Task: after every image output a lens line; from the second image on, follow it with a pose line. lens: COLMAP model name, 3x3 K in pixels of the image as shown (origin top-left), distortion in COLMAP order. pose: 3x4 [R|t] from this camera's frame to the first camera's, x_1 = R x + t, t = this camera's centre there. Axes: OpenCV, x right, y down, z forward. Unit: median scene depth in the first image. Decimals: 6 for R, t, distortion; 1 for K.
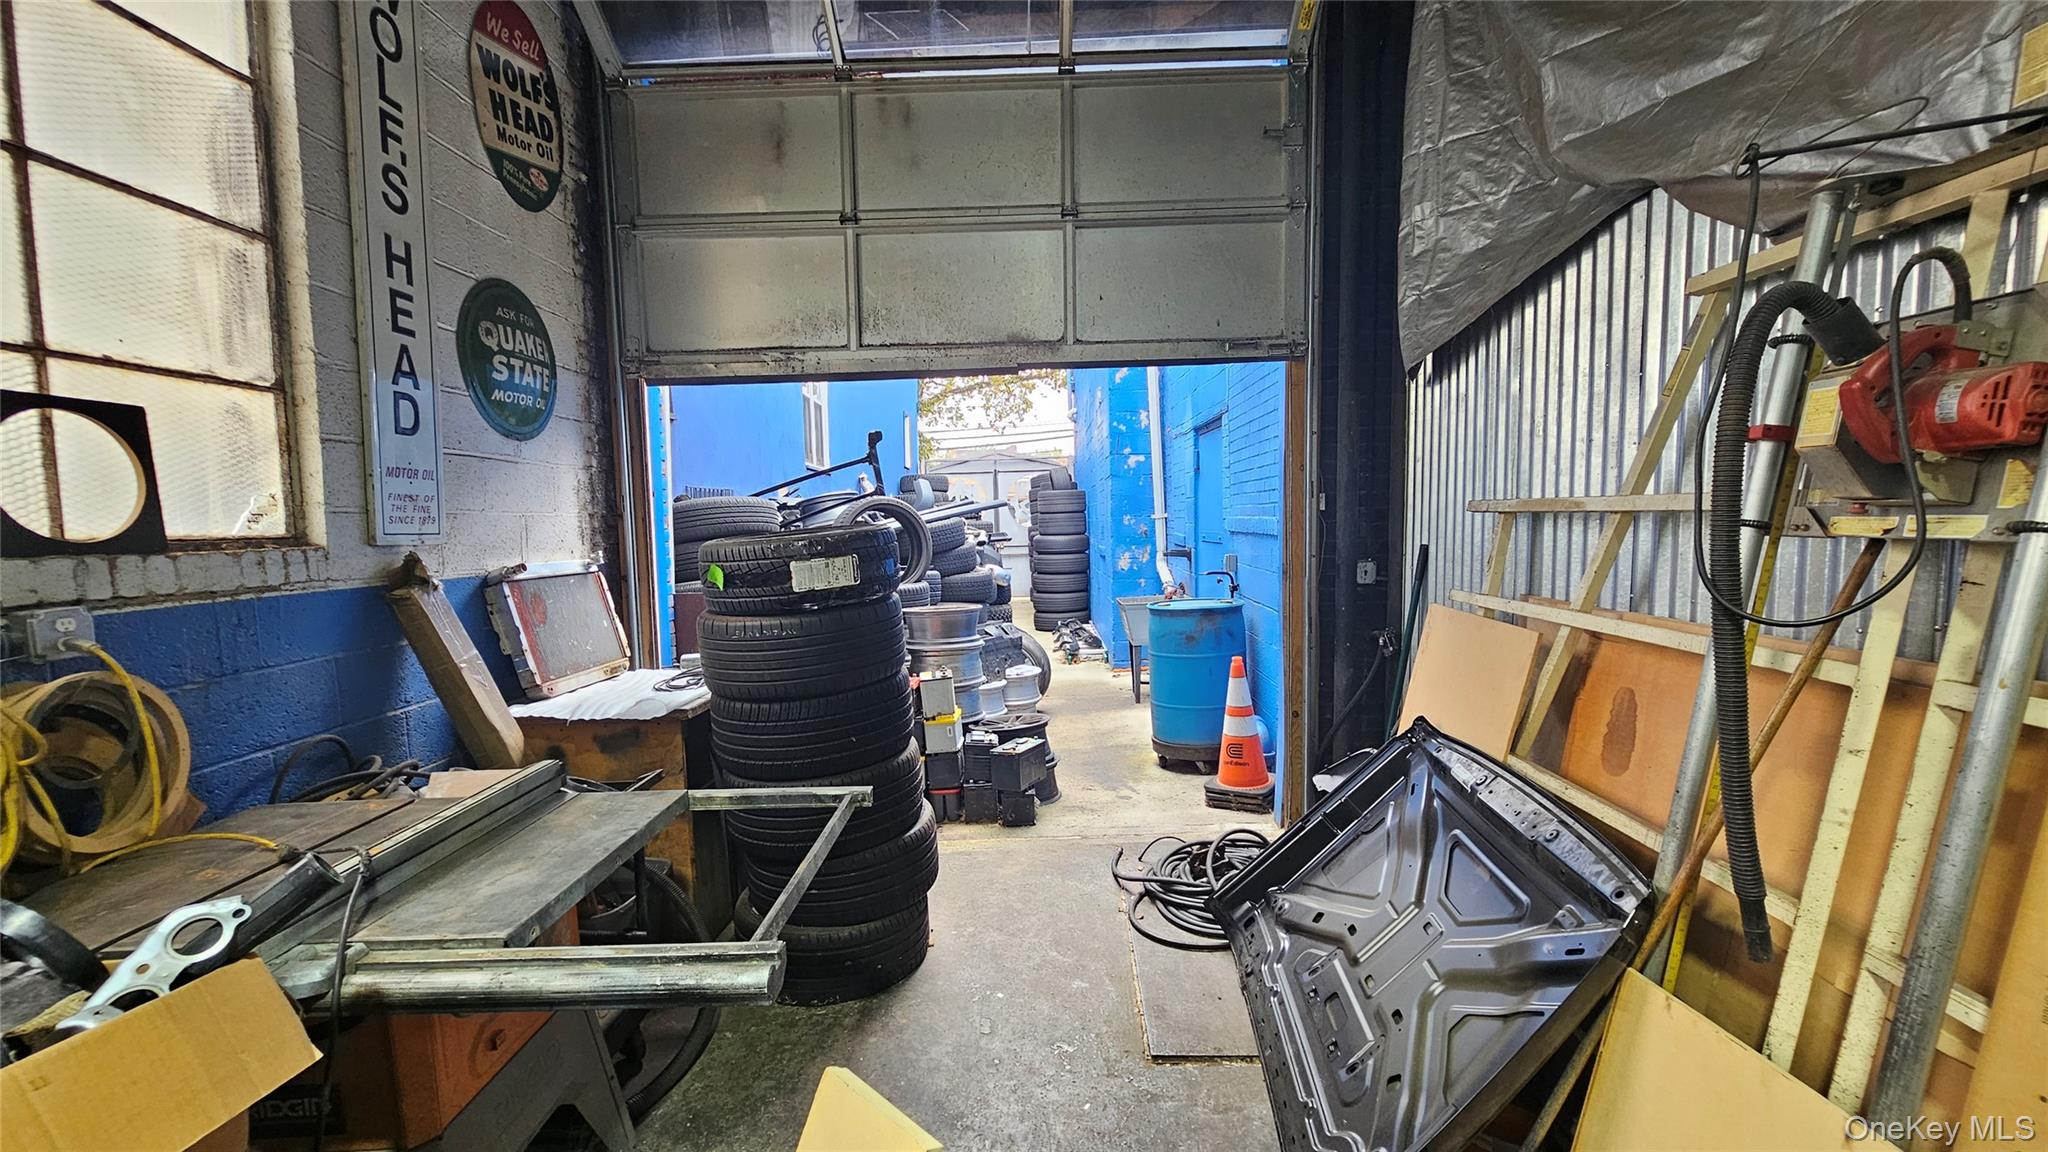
lens RADIAL K [[831.1, 0, 1023.8], [0, 831.1, 573.6], [0, 0, 1]] dist [-0.005048, -0.000042]
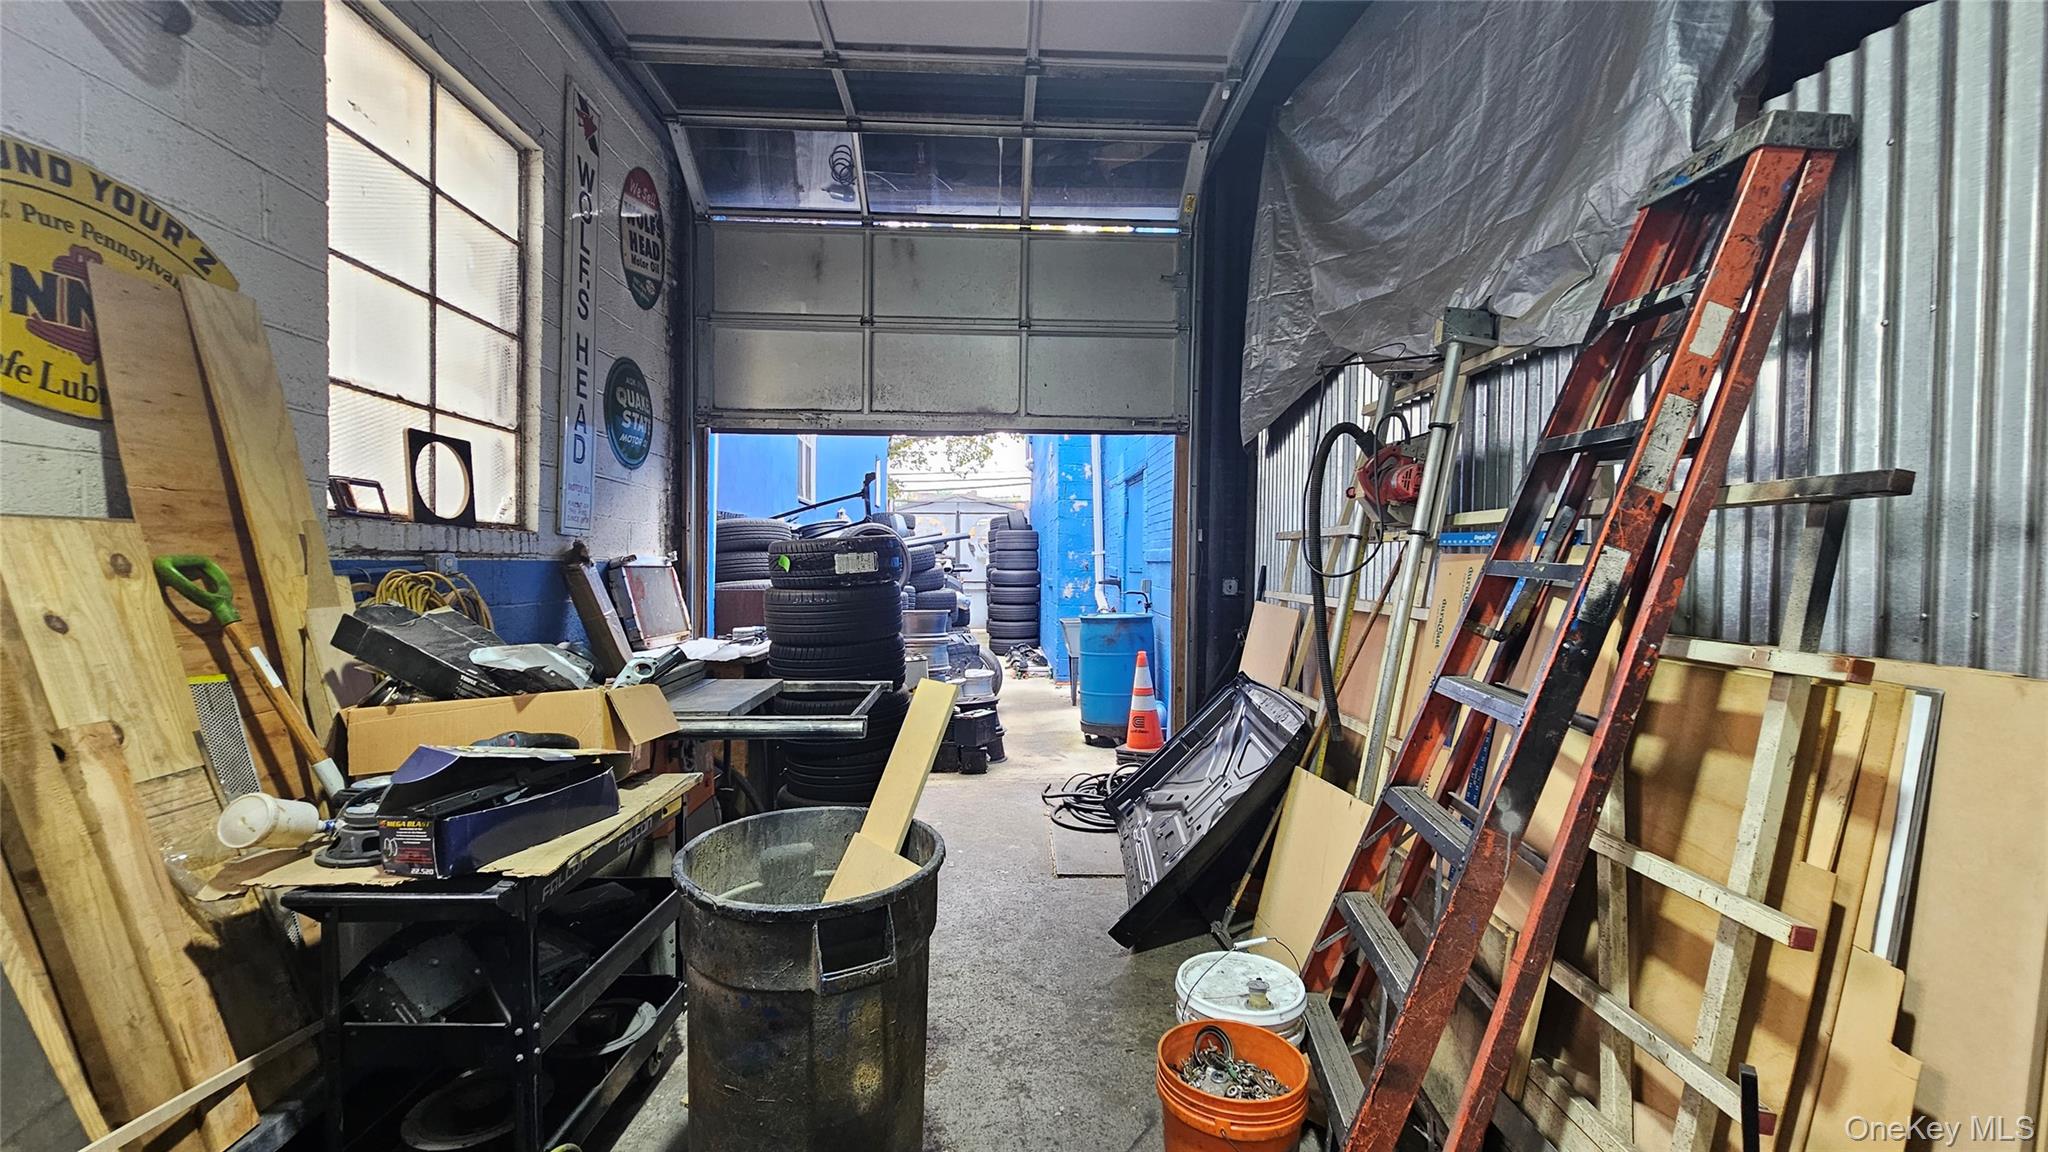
lens RADIAL K [[831.1, 0, 1025.0], [0, 831.1, 579.8], [0, 0, 1]] dist [-0.005048, -0.000042]
pose [[0.998109, 0.031281, 0.052913, -0.005385], [-0.028677, 0.998373, -0.049284, 0.073590], [-0.054369, 0.047673, 0.997382, -0.414950]]
